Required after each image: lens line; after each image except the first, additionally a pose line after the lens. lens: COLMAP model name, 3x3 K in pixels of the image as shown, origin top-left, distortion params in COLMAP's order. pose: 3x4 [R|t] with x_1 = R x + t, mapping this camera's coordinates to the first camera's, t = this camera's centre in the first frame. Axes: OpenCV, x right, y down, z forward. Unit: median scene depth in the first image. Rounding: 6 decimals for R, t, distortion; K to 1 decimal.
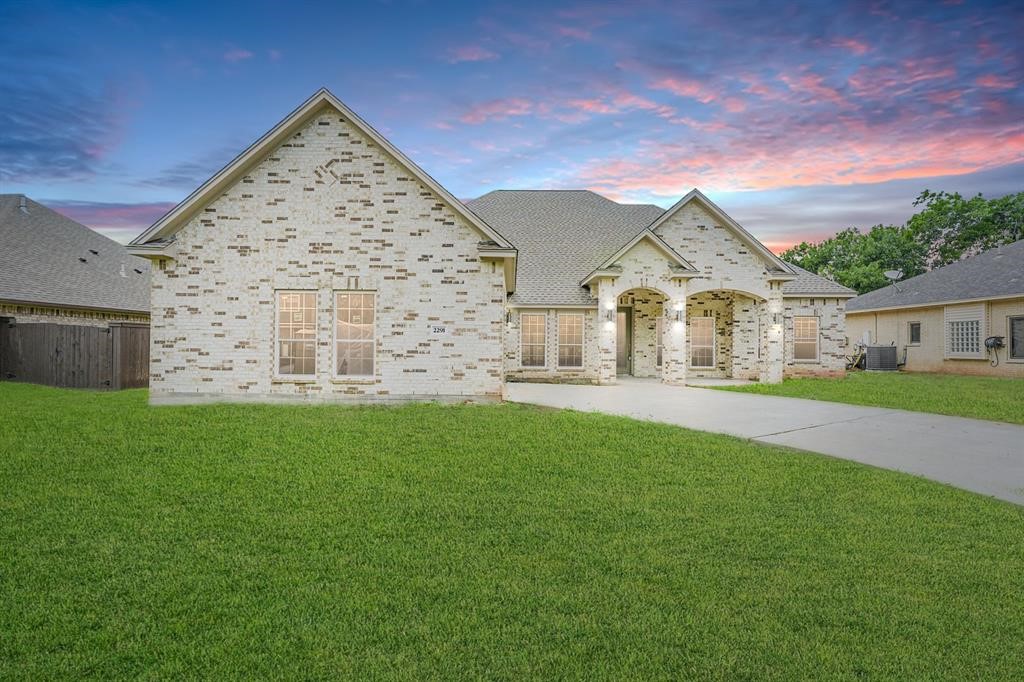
lens RADIAL K [[480.4, 0, 511.8], [0, 480.4, 343.4], [0, 0, 1]] dist [-0.034332, 0.000039]
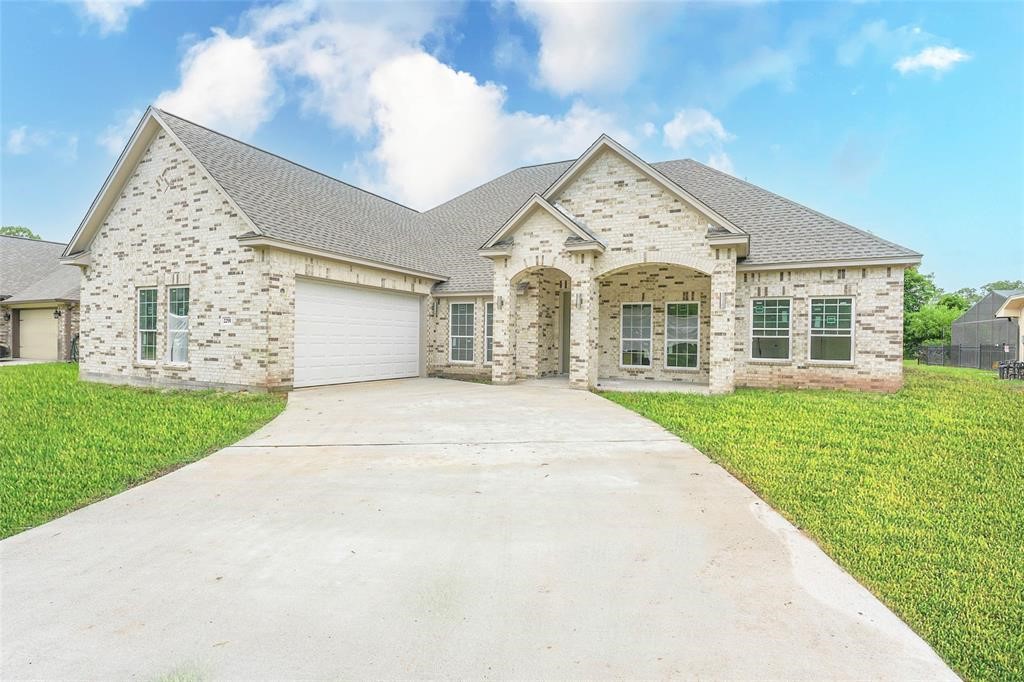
lens RADIAL K [[491.7, 0, 512.0], [0, 491.7, 343.4], [0, 0, 1]] dist [-0.023193, 0.000411]
pose [[0.903820, 0.009219, -0.427814, 0.845760], [-0.005148, 0.999930, 0.010673, 0.007119], [0.427883, -0.007444, 0.903804, 0.317972]]
